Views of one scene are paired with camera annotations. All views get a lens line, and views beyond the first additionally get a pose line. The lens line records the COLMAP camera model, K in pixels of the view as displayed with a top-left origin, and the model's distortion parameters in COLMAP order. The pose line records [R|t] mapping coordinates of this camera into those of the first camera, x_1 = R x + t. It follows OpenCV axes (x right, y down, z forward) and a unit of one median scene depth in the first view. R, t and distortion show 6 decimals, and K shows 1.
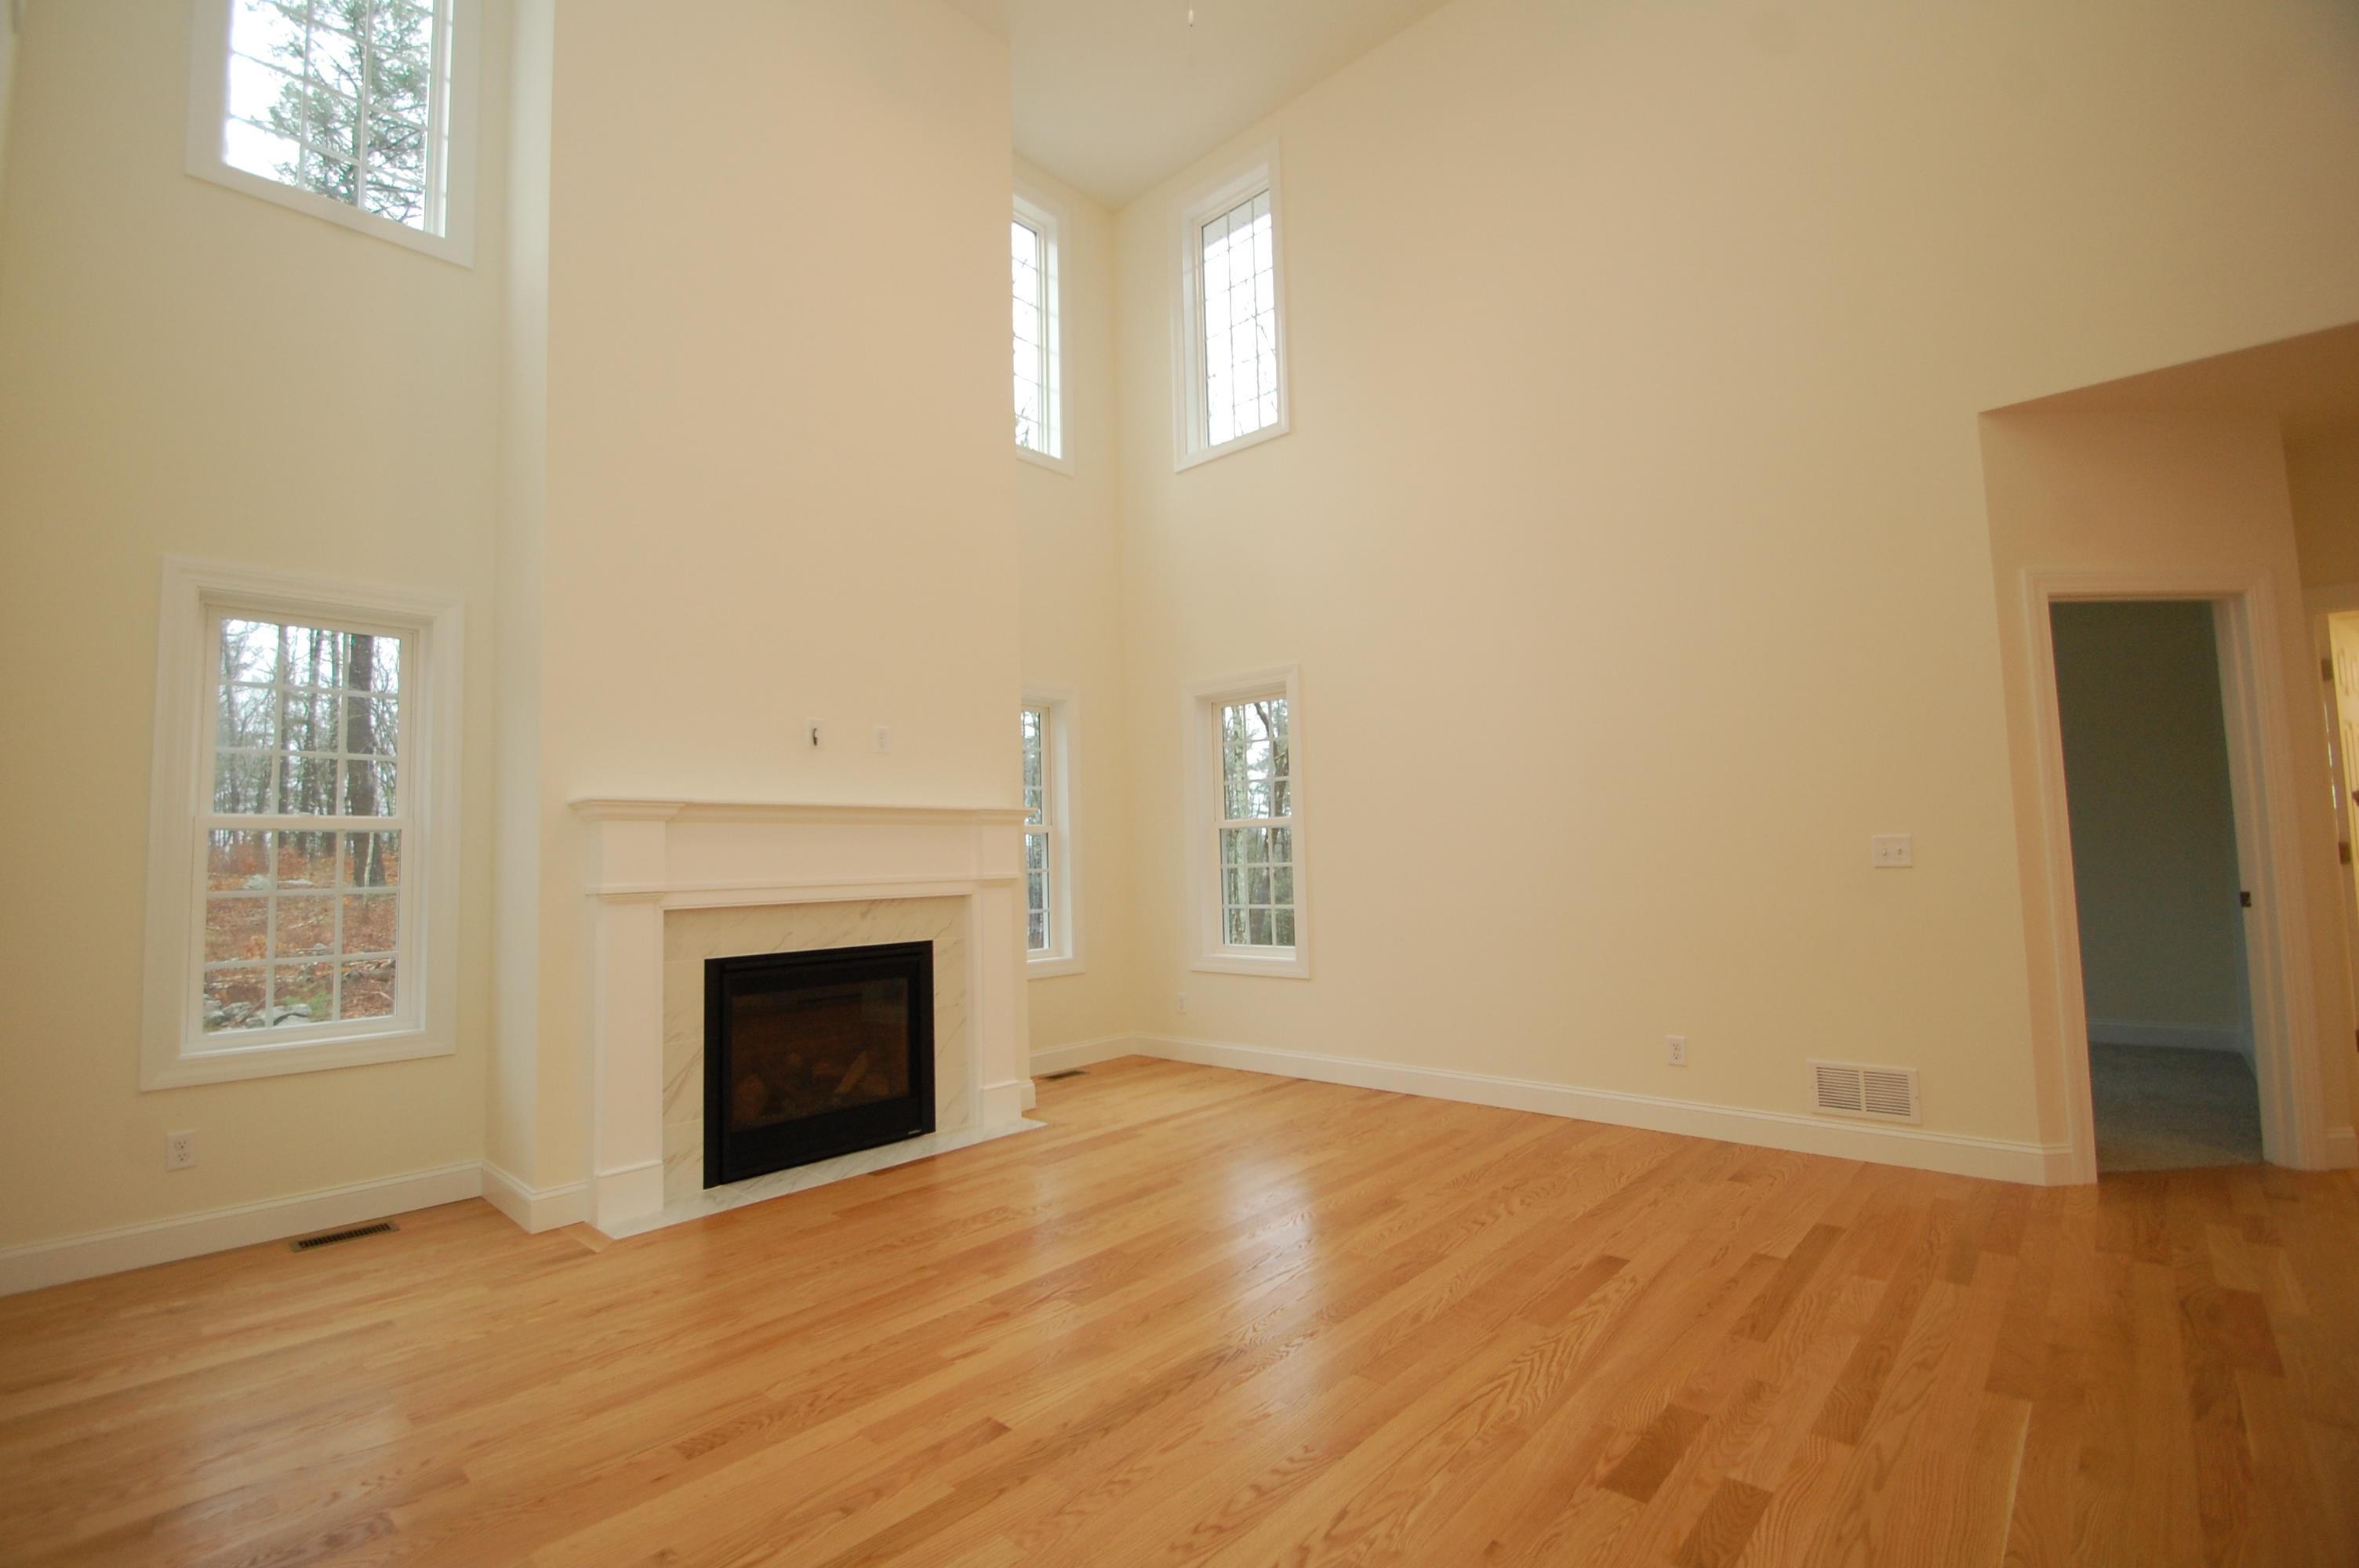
lens RADIAL K [[1039.3, 0, 1146.5], [0, 1039.3, 778.1], [0, 0, 1]] dist [0.003971, -0.009949]
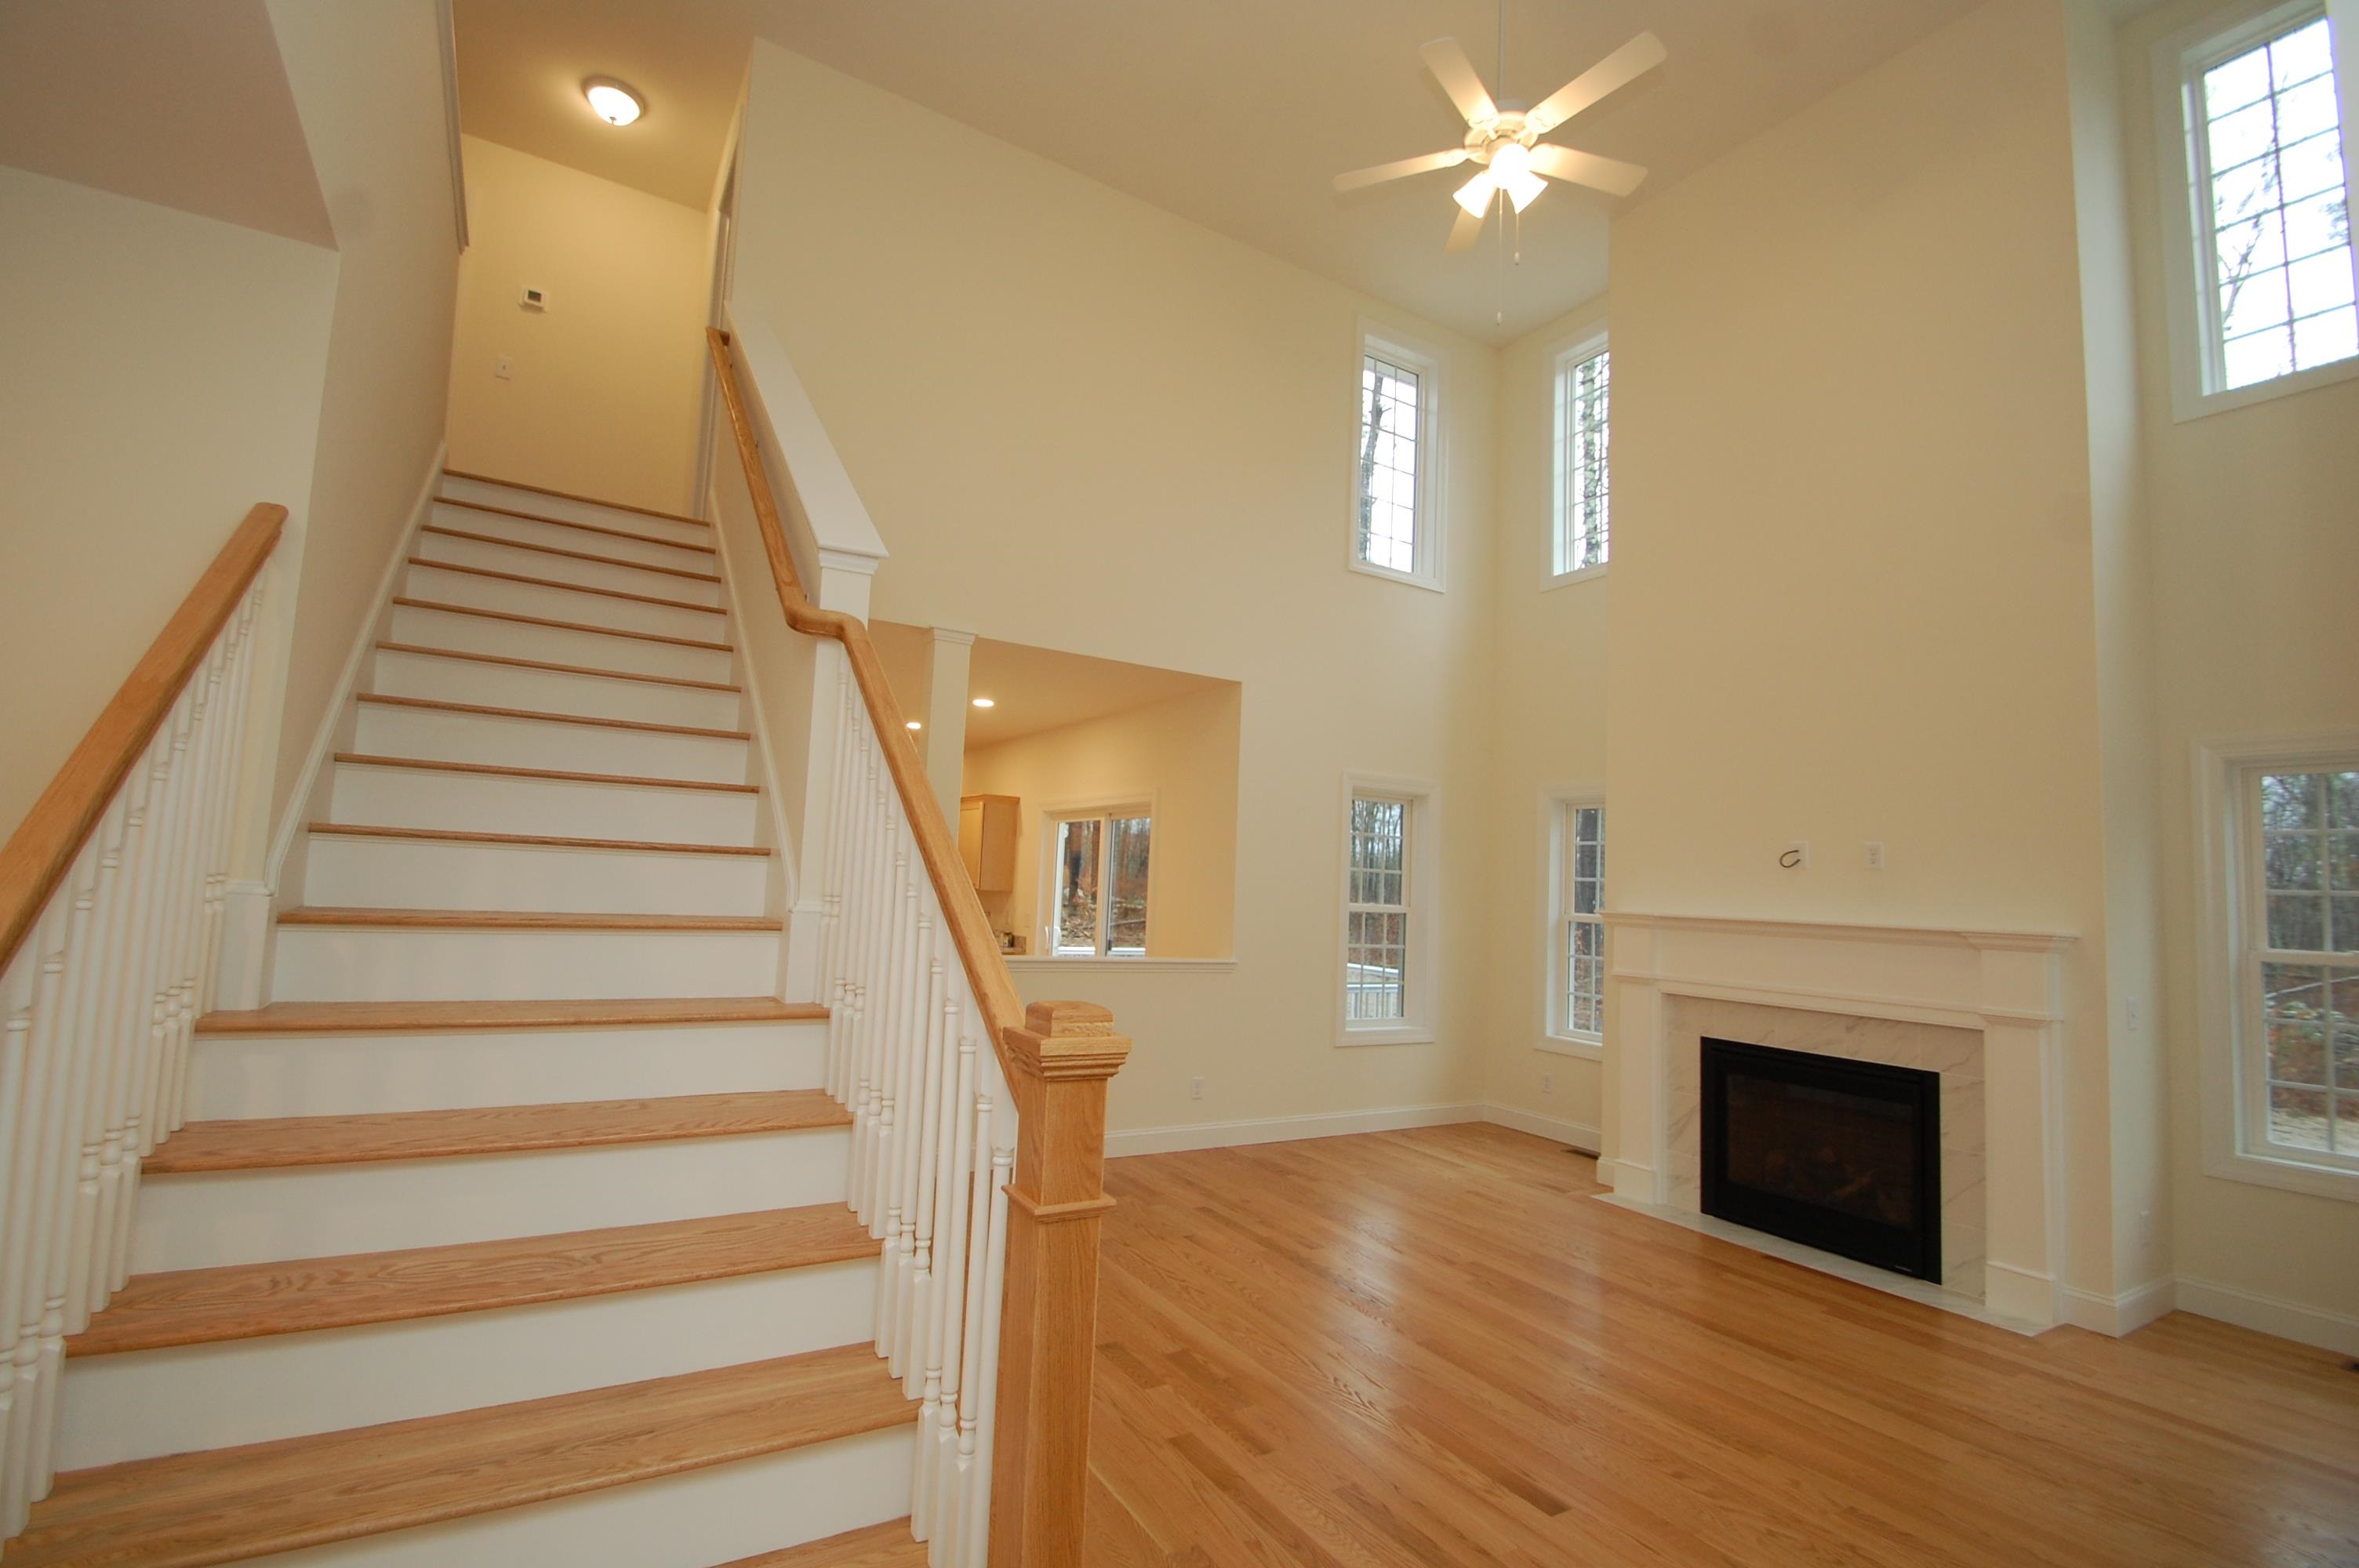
lens RADIAL K [[1039.3, 0, 1146.5], [0, 1039.3, 778.1], [0, 0, 1]] dist [0.003971, -0.009949]
pose [[-0.286522, -0.089176, -0.953915, 1.063860], [0.036428, 0.993925, -0.103858, -0.039200], [0.957381, -0.064507, -0.281533, 0.726166]]
